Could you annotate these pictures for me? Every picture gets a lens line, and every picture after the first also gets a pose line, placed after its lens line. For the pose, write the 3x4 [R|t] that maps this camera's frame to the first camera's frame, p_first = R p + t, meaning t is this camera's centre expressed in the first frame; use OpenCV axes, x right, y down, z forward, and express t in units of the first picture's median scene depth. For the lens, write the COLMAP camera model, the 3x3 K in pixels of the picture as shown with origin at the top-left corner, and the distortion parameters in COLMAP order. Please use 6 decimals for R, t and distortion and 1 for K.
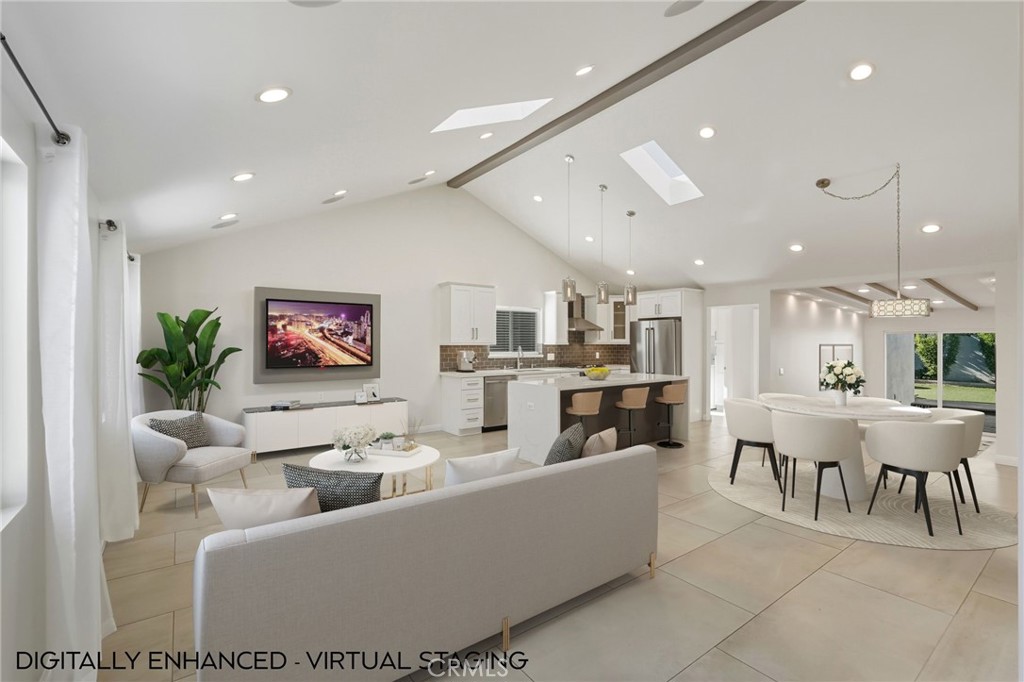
lens RADIAL K [[450.0, 0, 481.1], [0, 450.0, 337.4], [0, 0, 1]] dist [-0.014432, 0.003041]
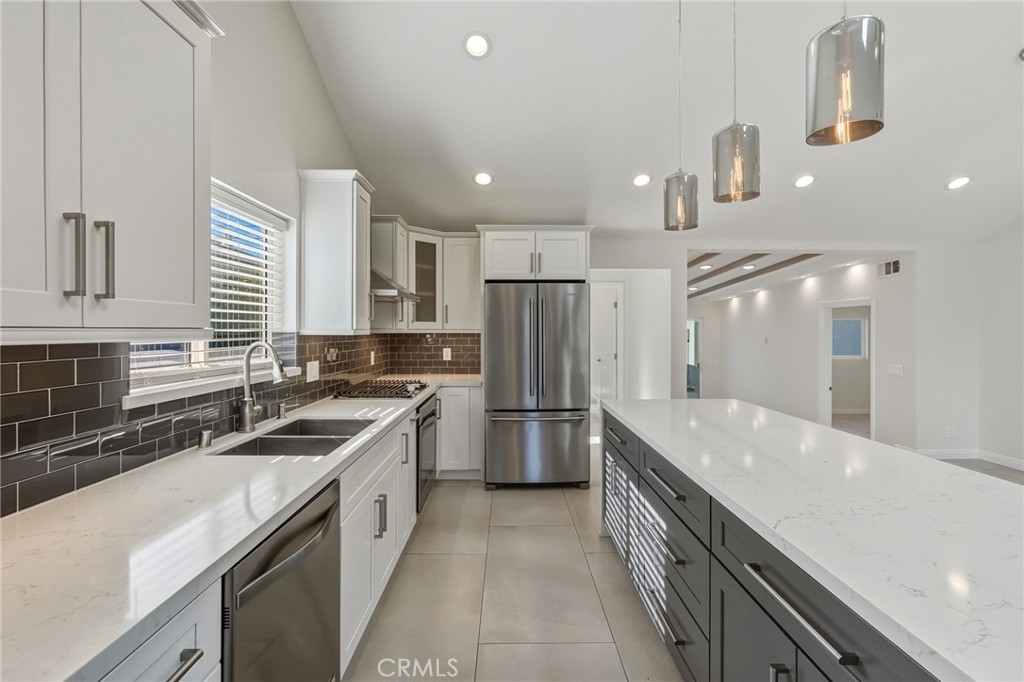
lens RADIAL K [[450.0, 0, 515.2], [0, 450.0, 336.3], [0, 0, 1]] dist [-0.014432, 0.003041]
pose [[0.534050, -0.017053, 0.845281, -0.065224], [-0.003763, 0.999739, 0.022547, 0.012328], [-0.845445, -0.015222, 0.533846, 0.933749]]
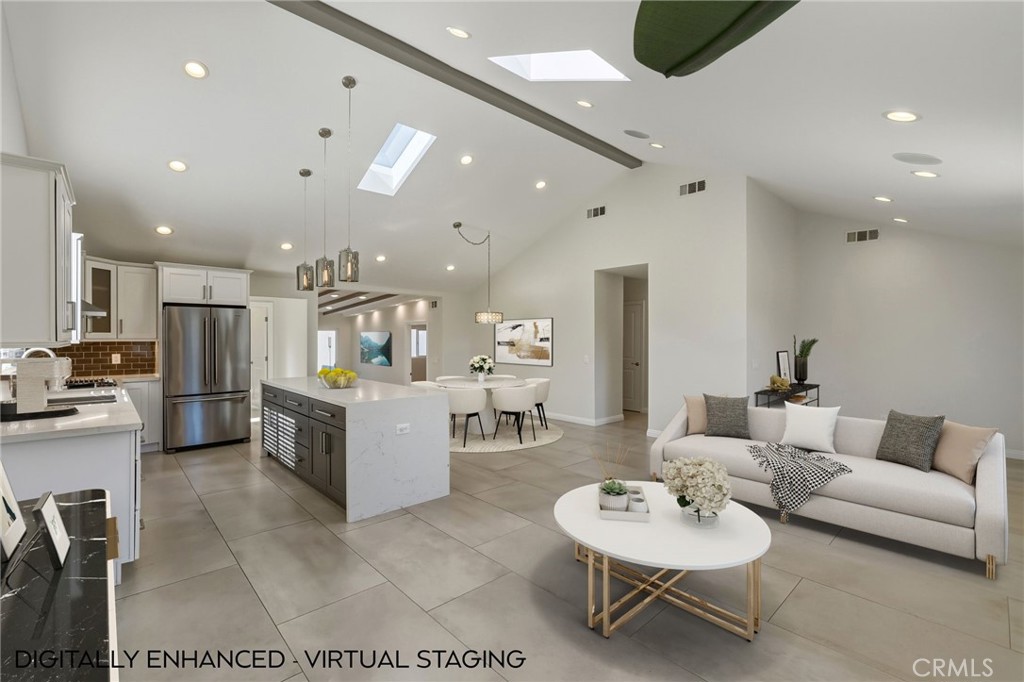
lens RADIAL K [[450.0, 0, 507.8], [0, 450.0, 338.1], [0, 0, 1]] dist [-0.014432, 0.003041]
pose [[-0.159366, -0.006795, 0.987196, -0.506622], [-0.010562, 0.999931, 0.005177, 0.004386], [-0.987163, -0.009602, -0.159427, 0.790844]]
